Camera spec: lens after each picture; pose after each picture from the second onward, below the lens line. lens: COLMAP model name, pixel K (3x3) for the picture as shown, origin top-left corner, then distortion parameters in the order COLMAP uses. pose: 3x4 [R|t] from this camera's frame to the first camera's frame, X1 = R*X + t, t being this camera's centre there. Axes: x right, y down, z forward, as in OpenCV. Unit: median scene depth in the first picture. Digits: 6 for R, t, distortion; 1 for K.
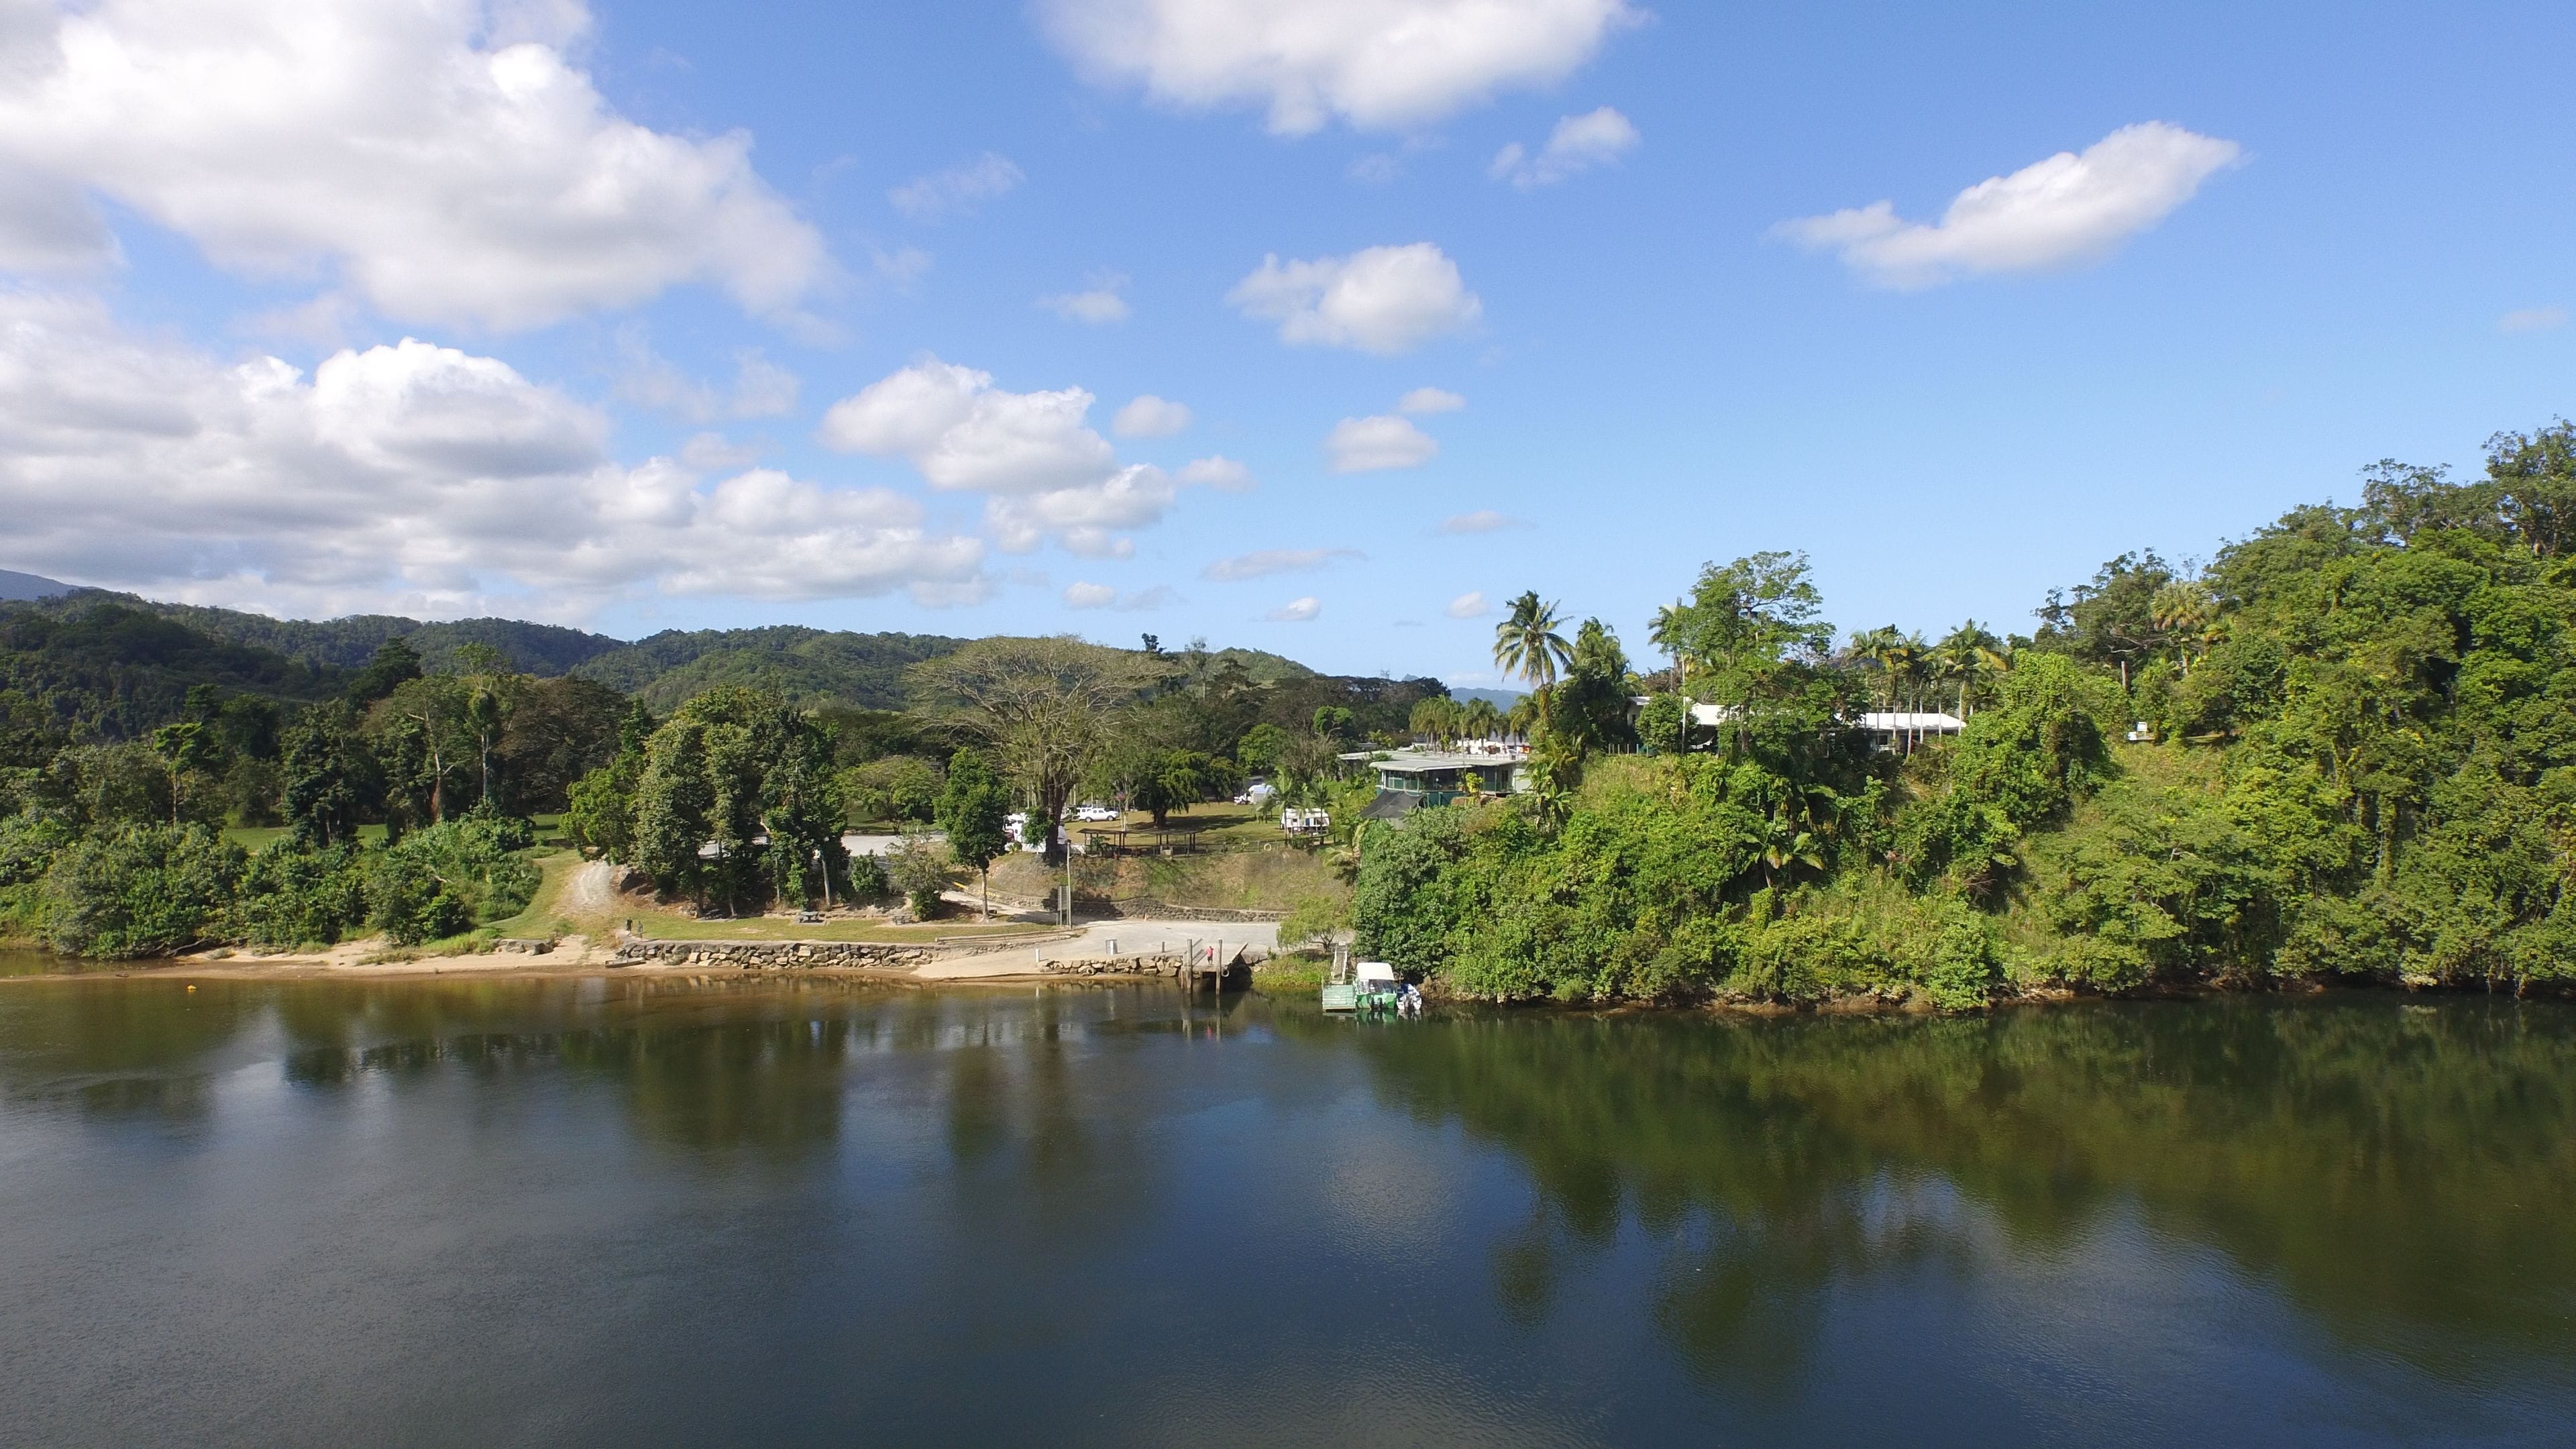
lens RADIAL K [[1720.5, 0, 1288.0], [0, 1720.5, 724.5], [0, 0, 1]] dist [-0.002989, -0.000313]
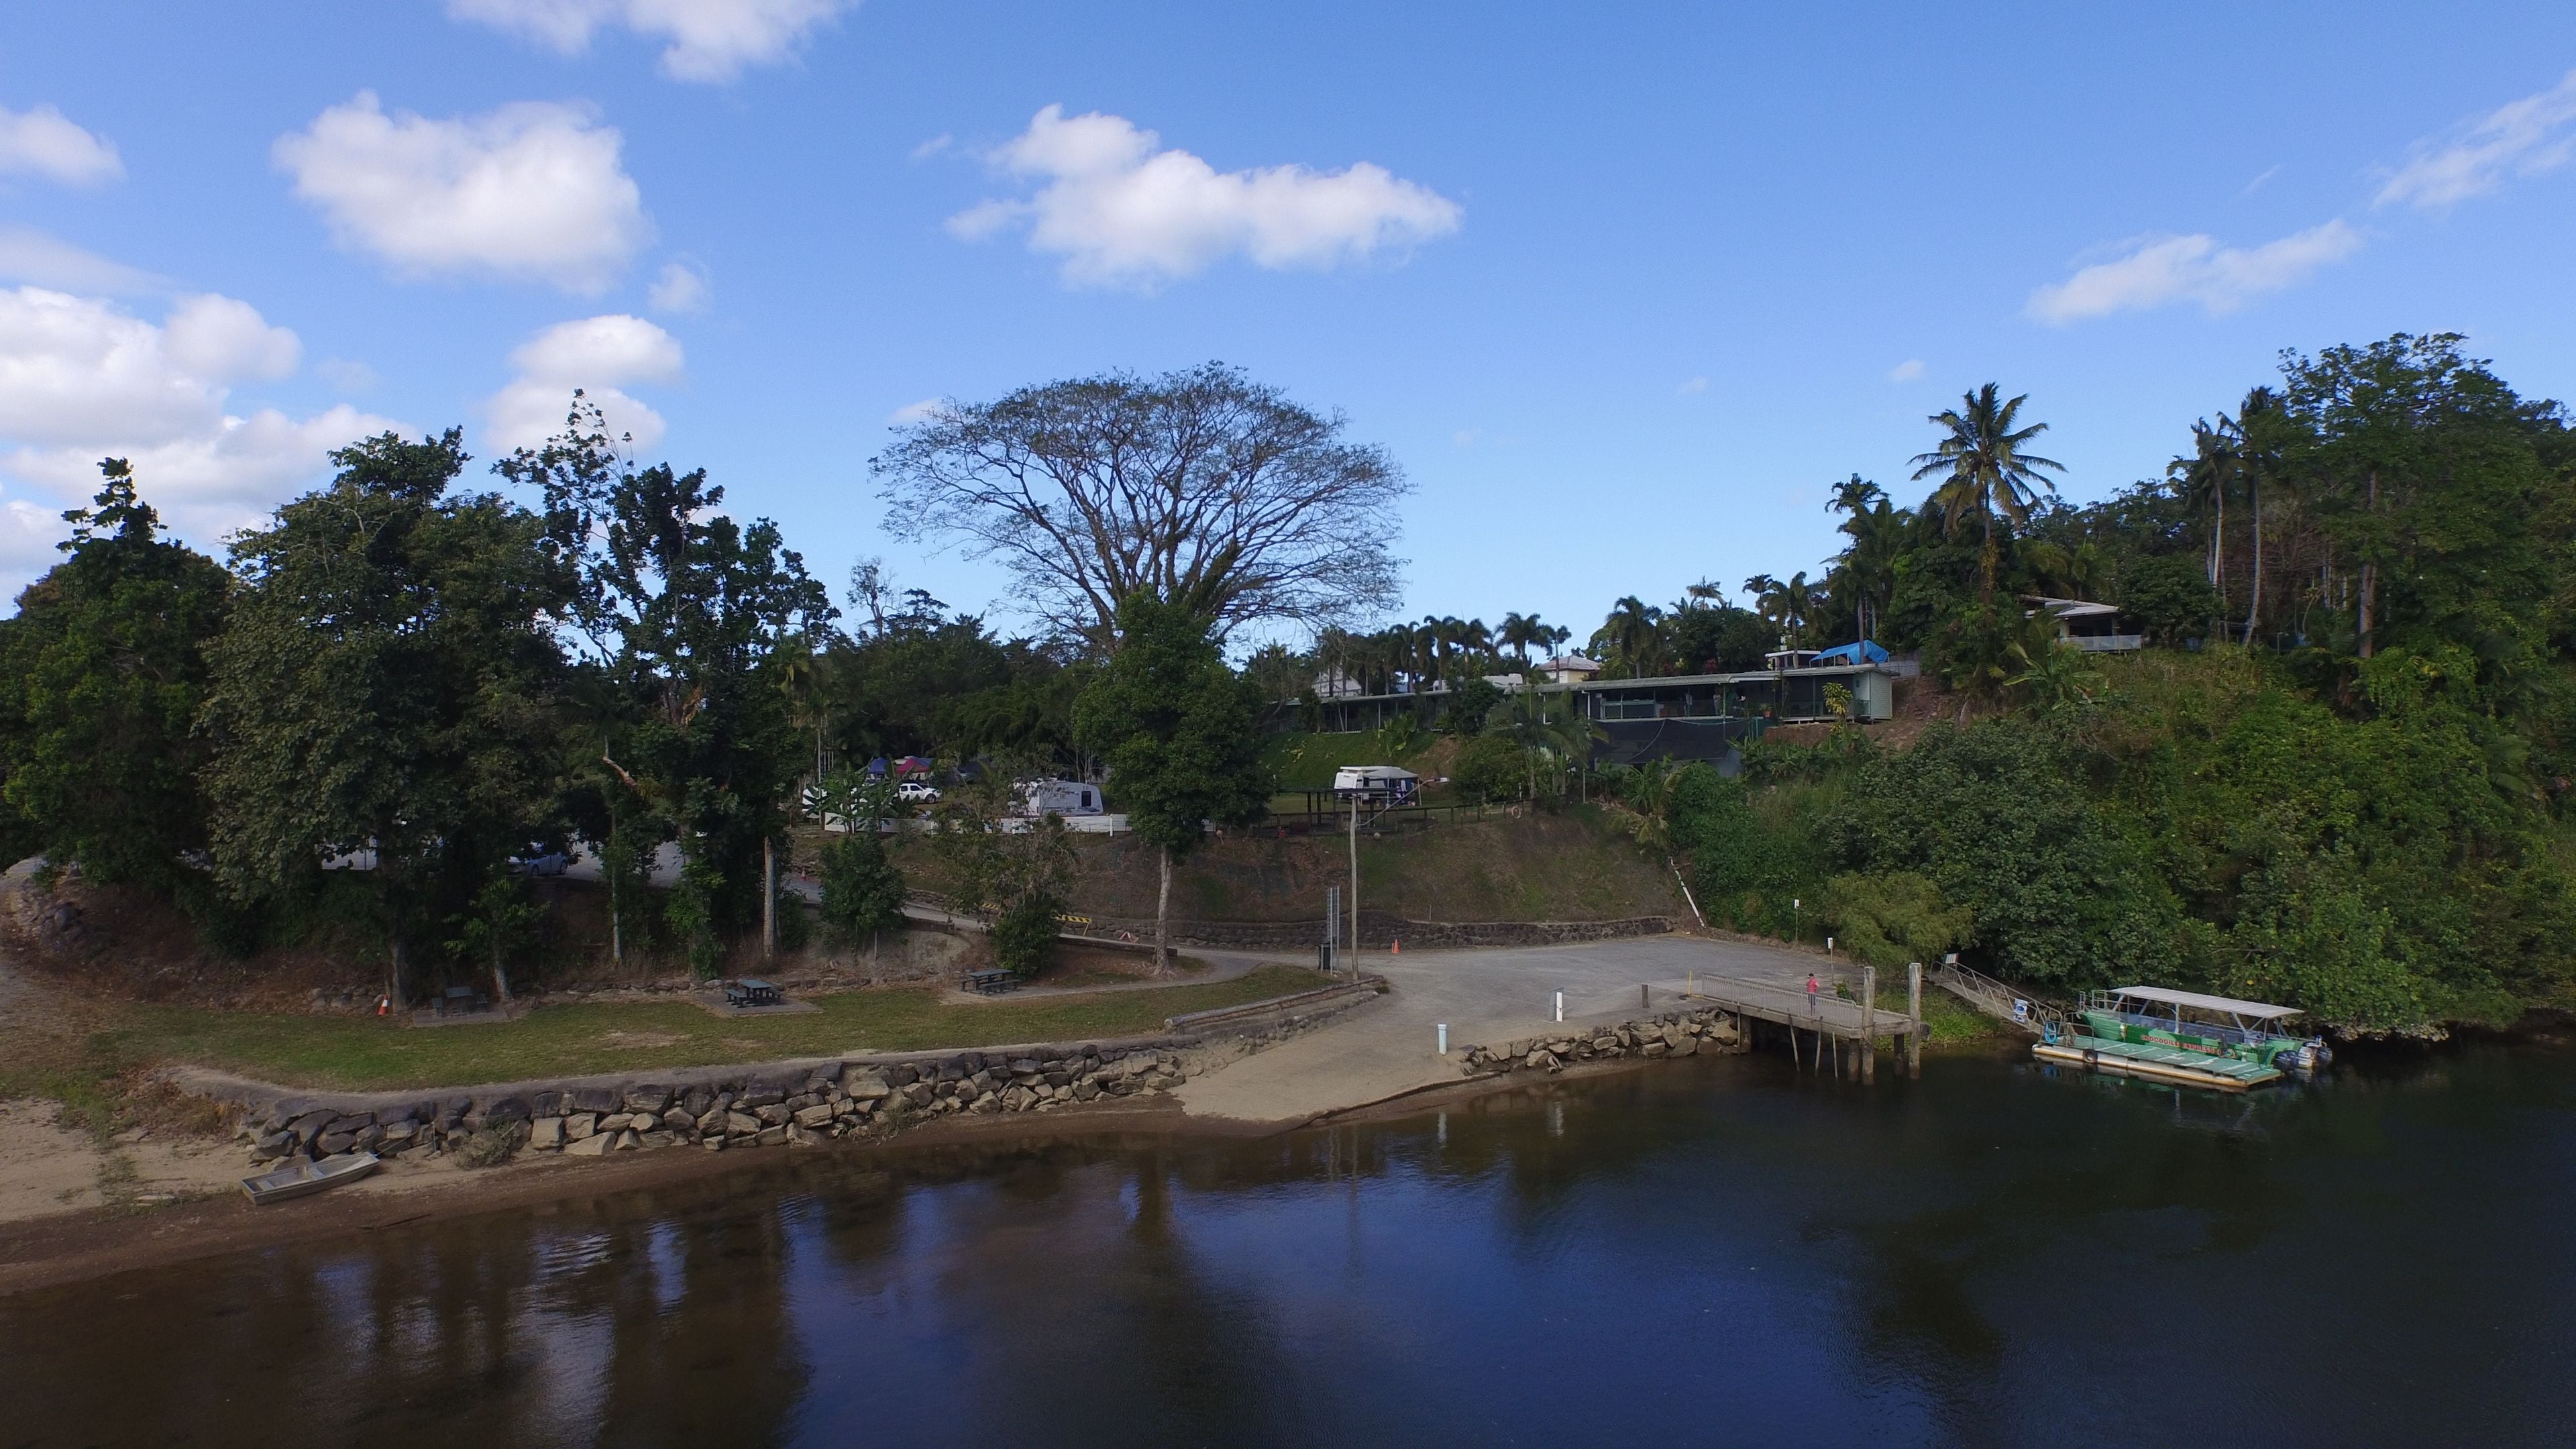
lens RADIAL K [[1720.5, 0, 1288.0], [0, 1720.5, 724.5], [0, 0, 1]] dist [-0.002989, -0.000313]
pose [[0.837405, 0.012568, 0.546439, -0.410692], [-0.006467, 0.999893, -0.013087, 0.056930], [-0.546545, 0.007426, 0.837397, 0.628716]]
